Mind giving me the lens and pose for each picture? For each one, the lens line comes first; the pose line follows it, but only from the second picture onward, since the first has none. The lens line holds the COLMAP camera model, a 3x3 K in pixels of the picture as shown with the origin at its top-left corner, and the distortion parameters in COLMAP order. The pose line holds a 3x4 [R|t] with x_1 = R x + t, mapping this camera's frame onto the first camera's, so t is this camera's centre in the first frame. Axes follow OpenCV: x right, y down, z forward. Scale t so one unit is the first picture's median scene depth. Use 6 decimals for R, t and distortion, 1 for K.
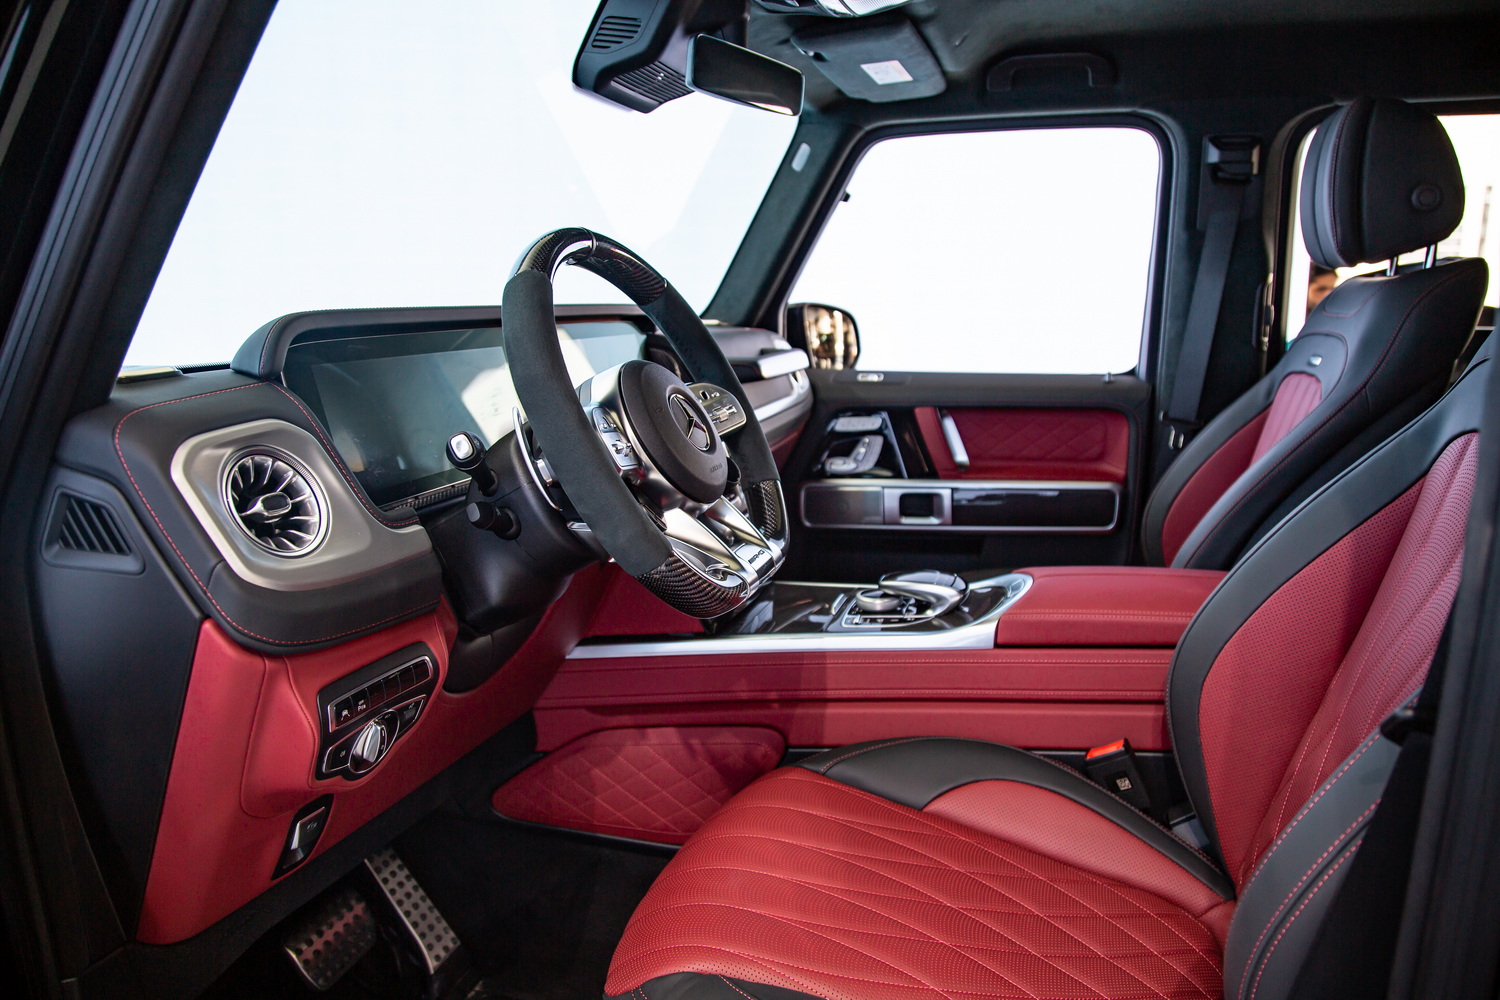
lens RADIAL K [[1027.5, 0, 817.8], [0, 1027.5, 498.9], [0, 0, 1]] dist [-0.122725, 0.085629]
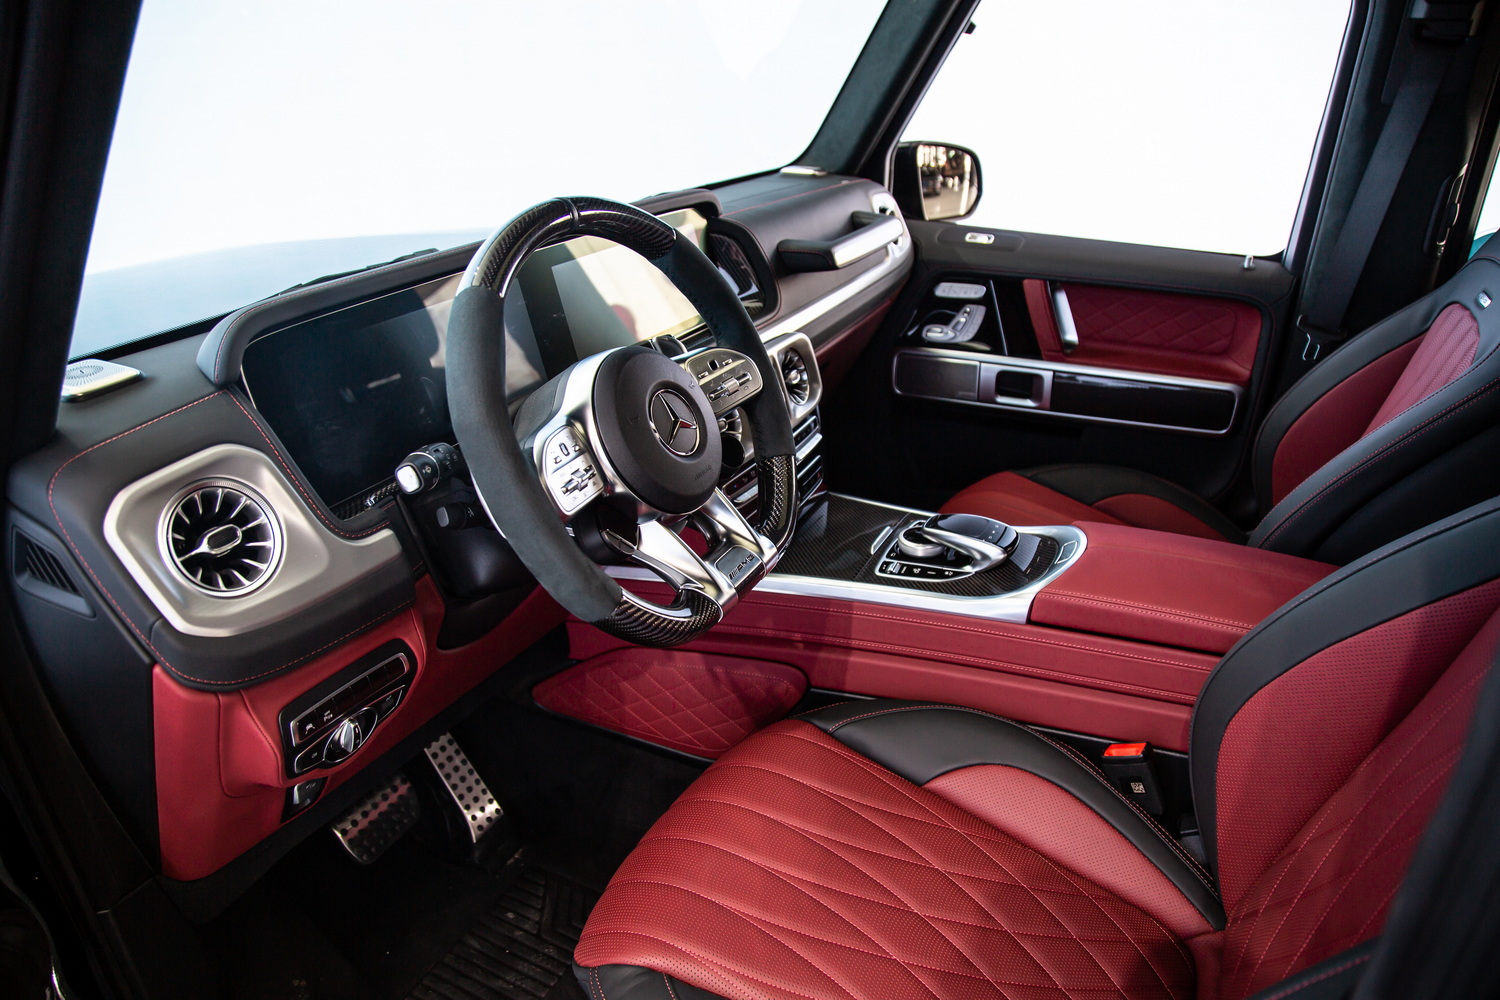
lens RADIAL K [[1027.5, 0, 817.8], [0, 1027.5, 498.9], [0, 0, 1]] dist [-0.122725, 0.085629]
pose [[0.983540, 0.101651, -0.149387, 0.108853], [-0.060608, 0.964448, 0.257227, -0.189812], [0.170223, -0.243939, 0.954734, 0.093504]]
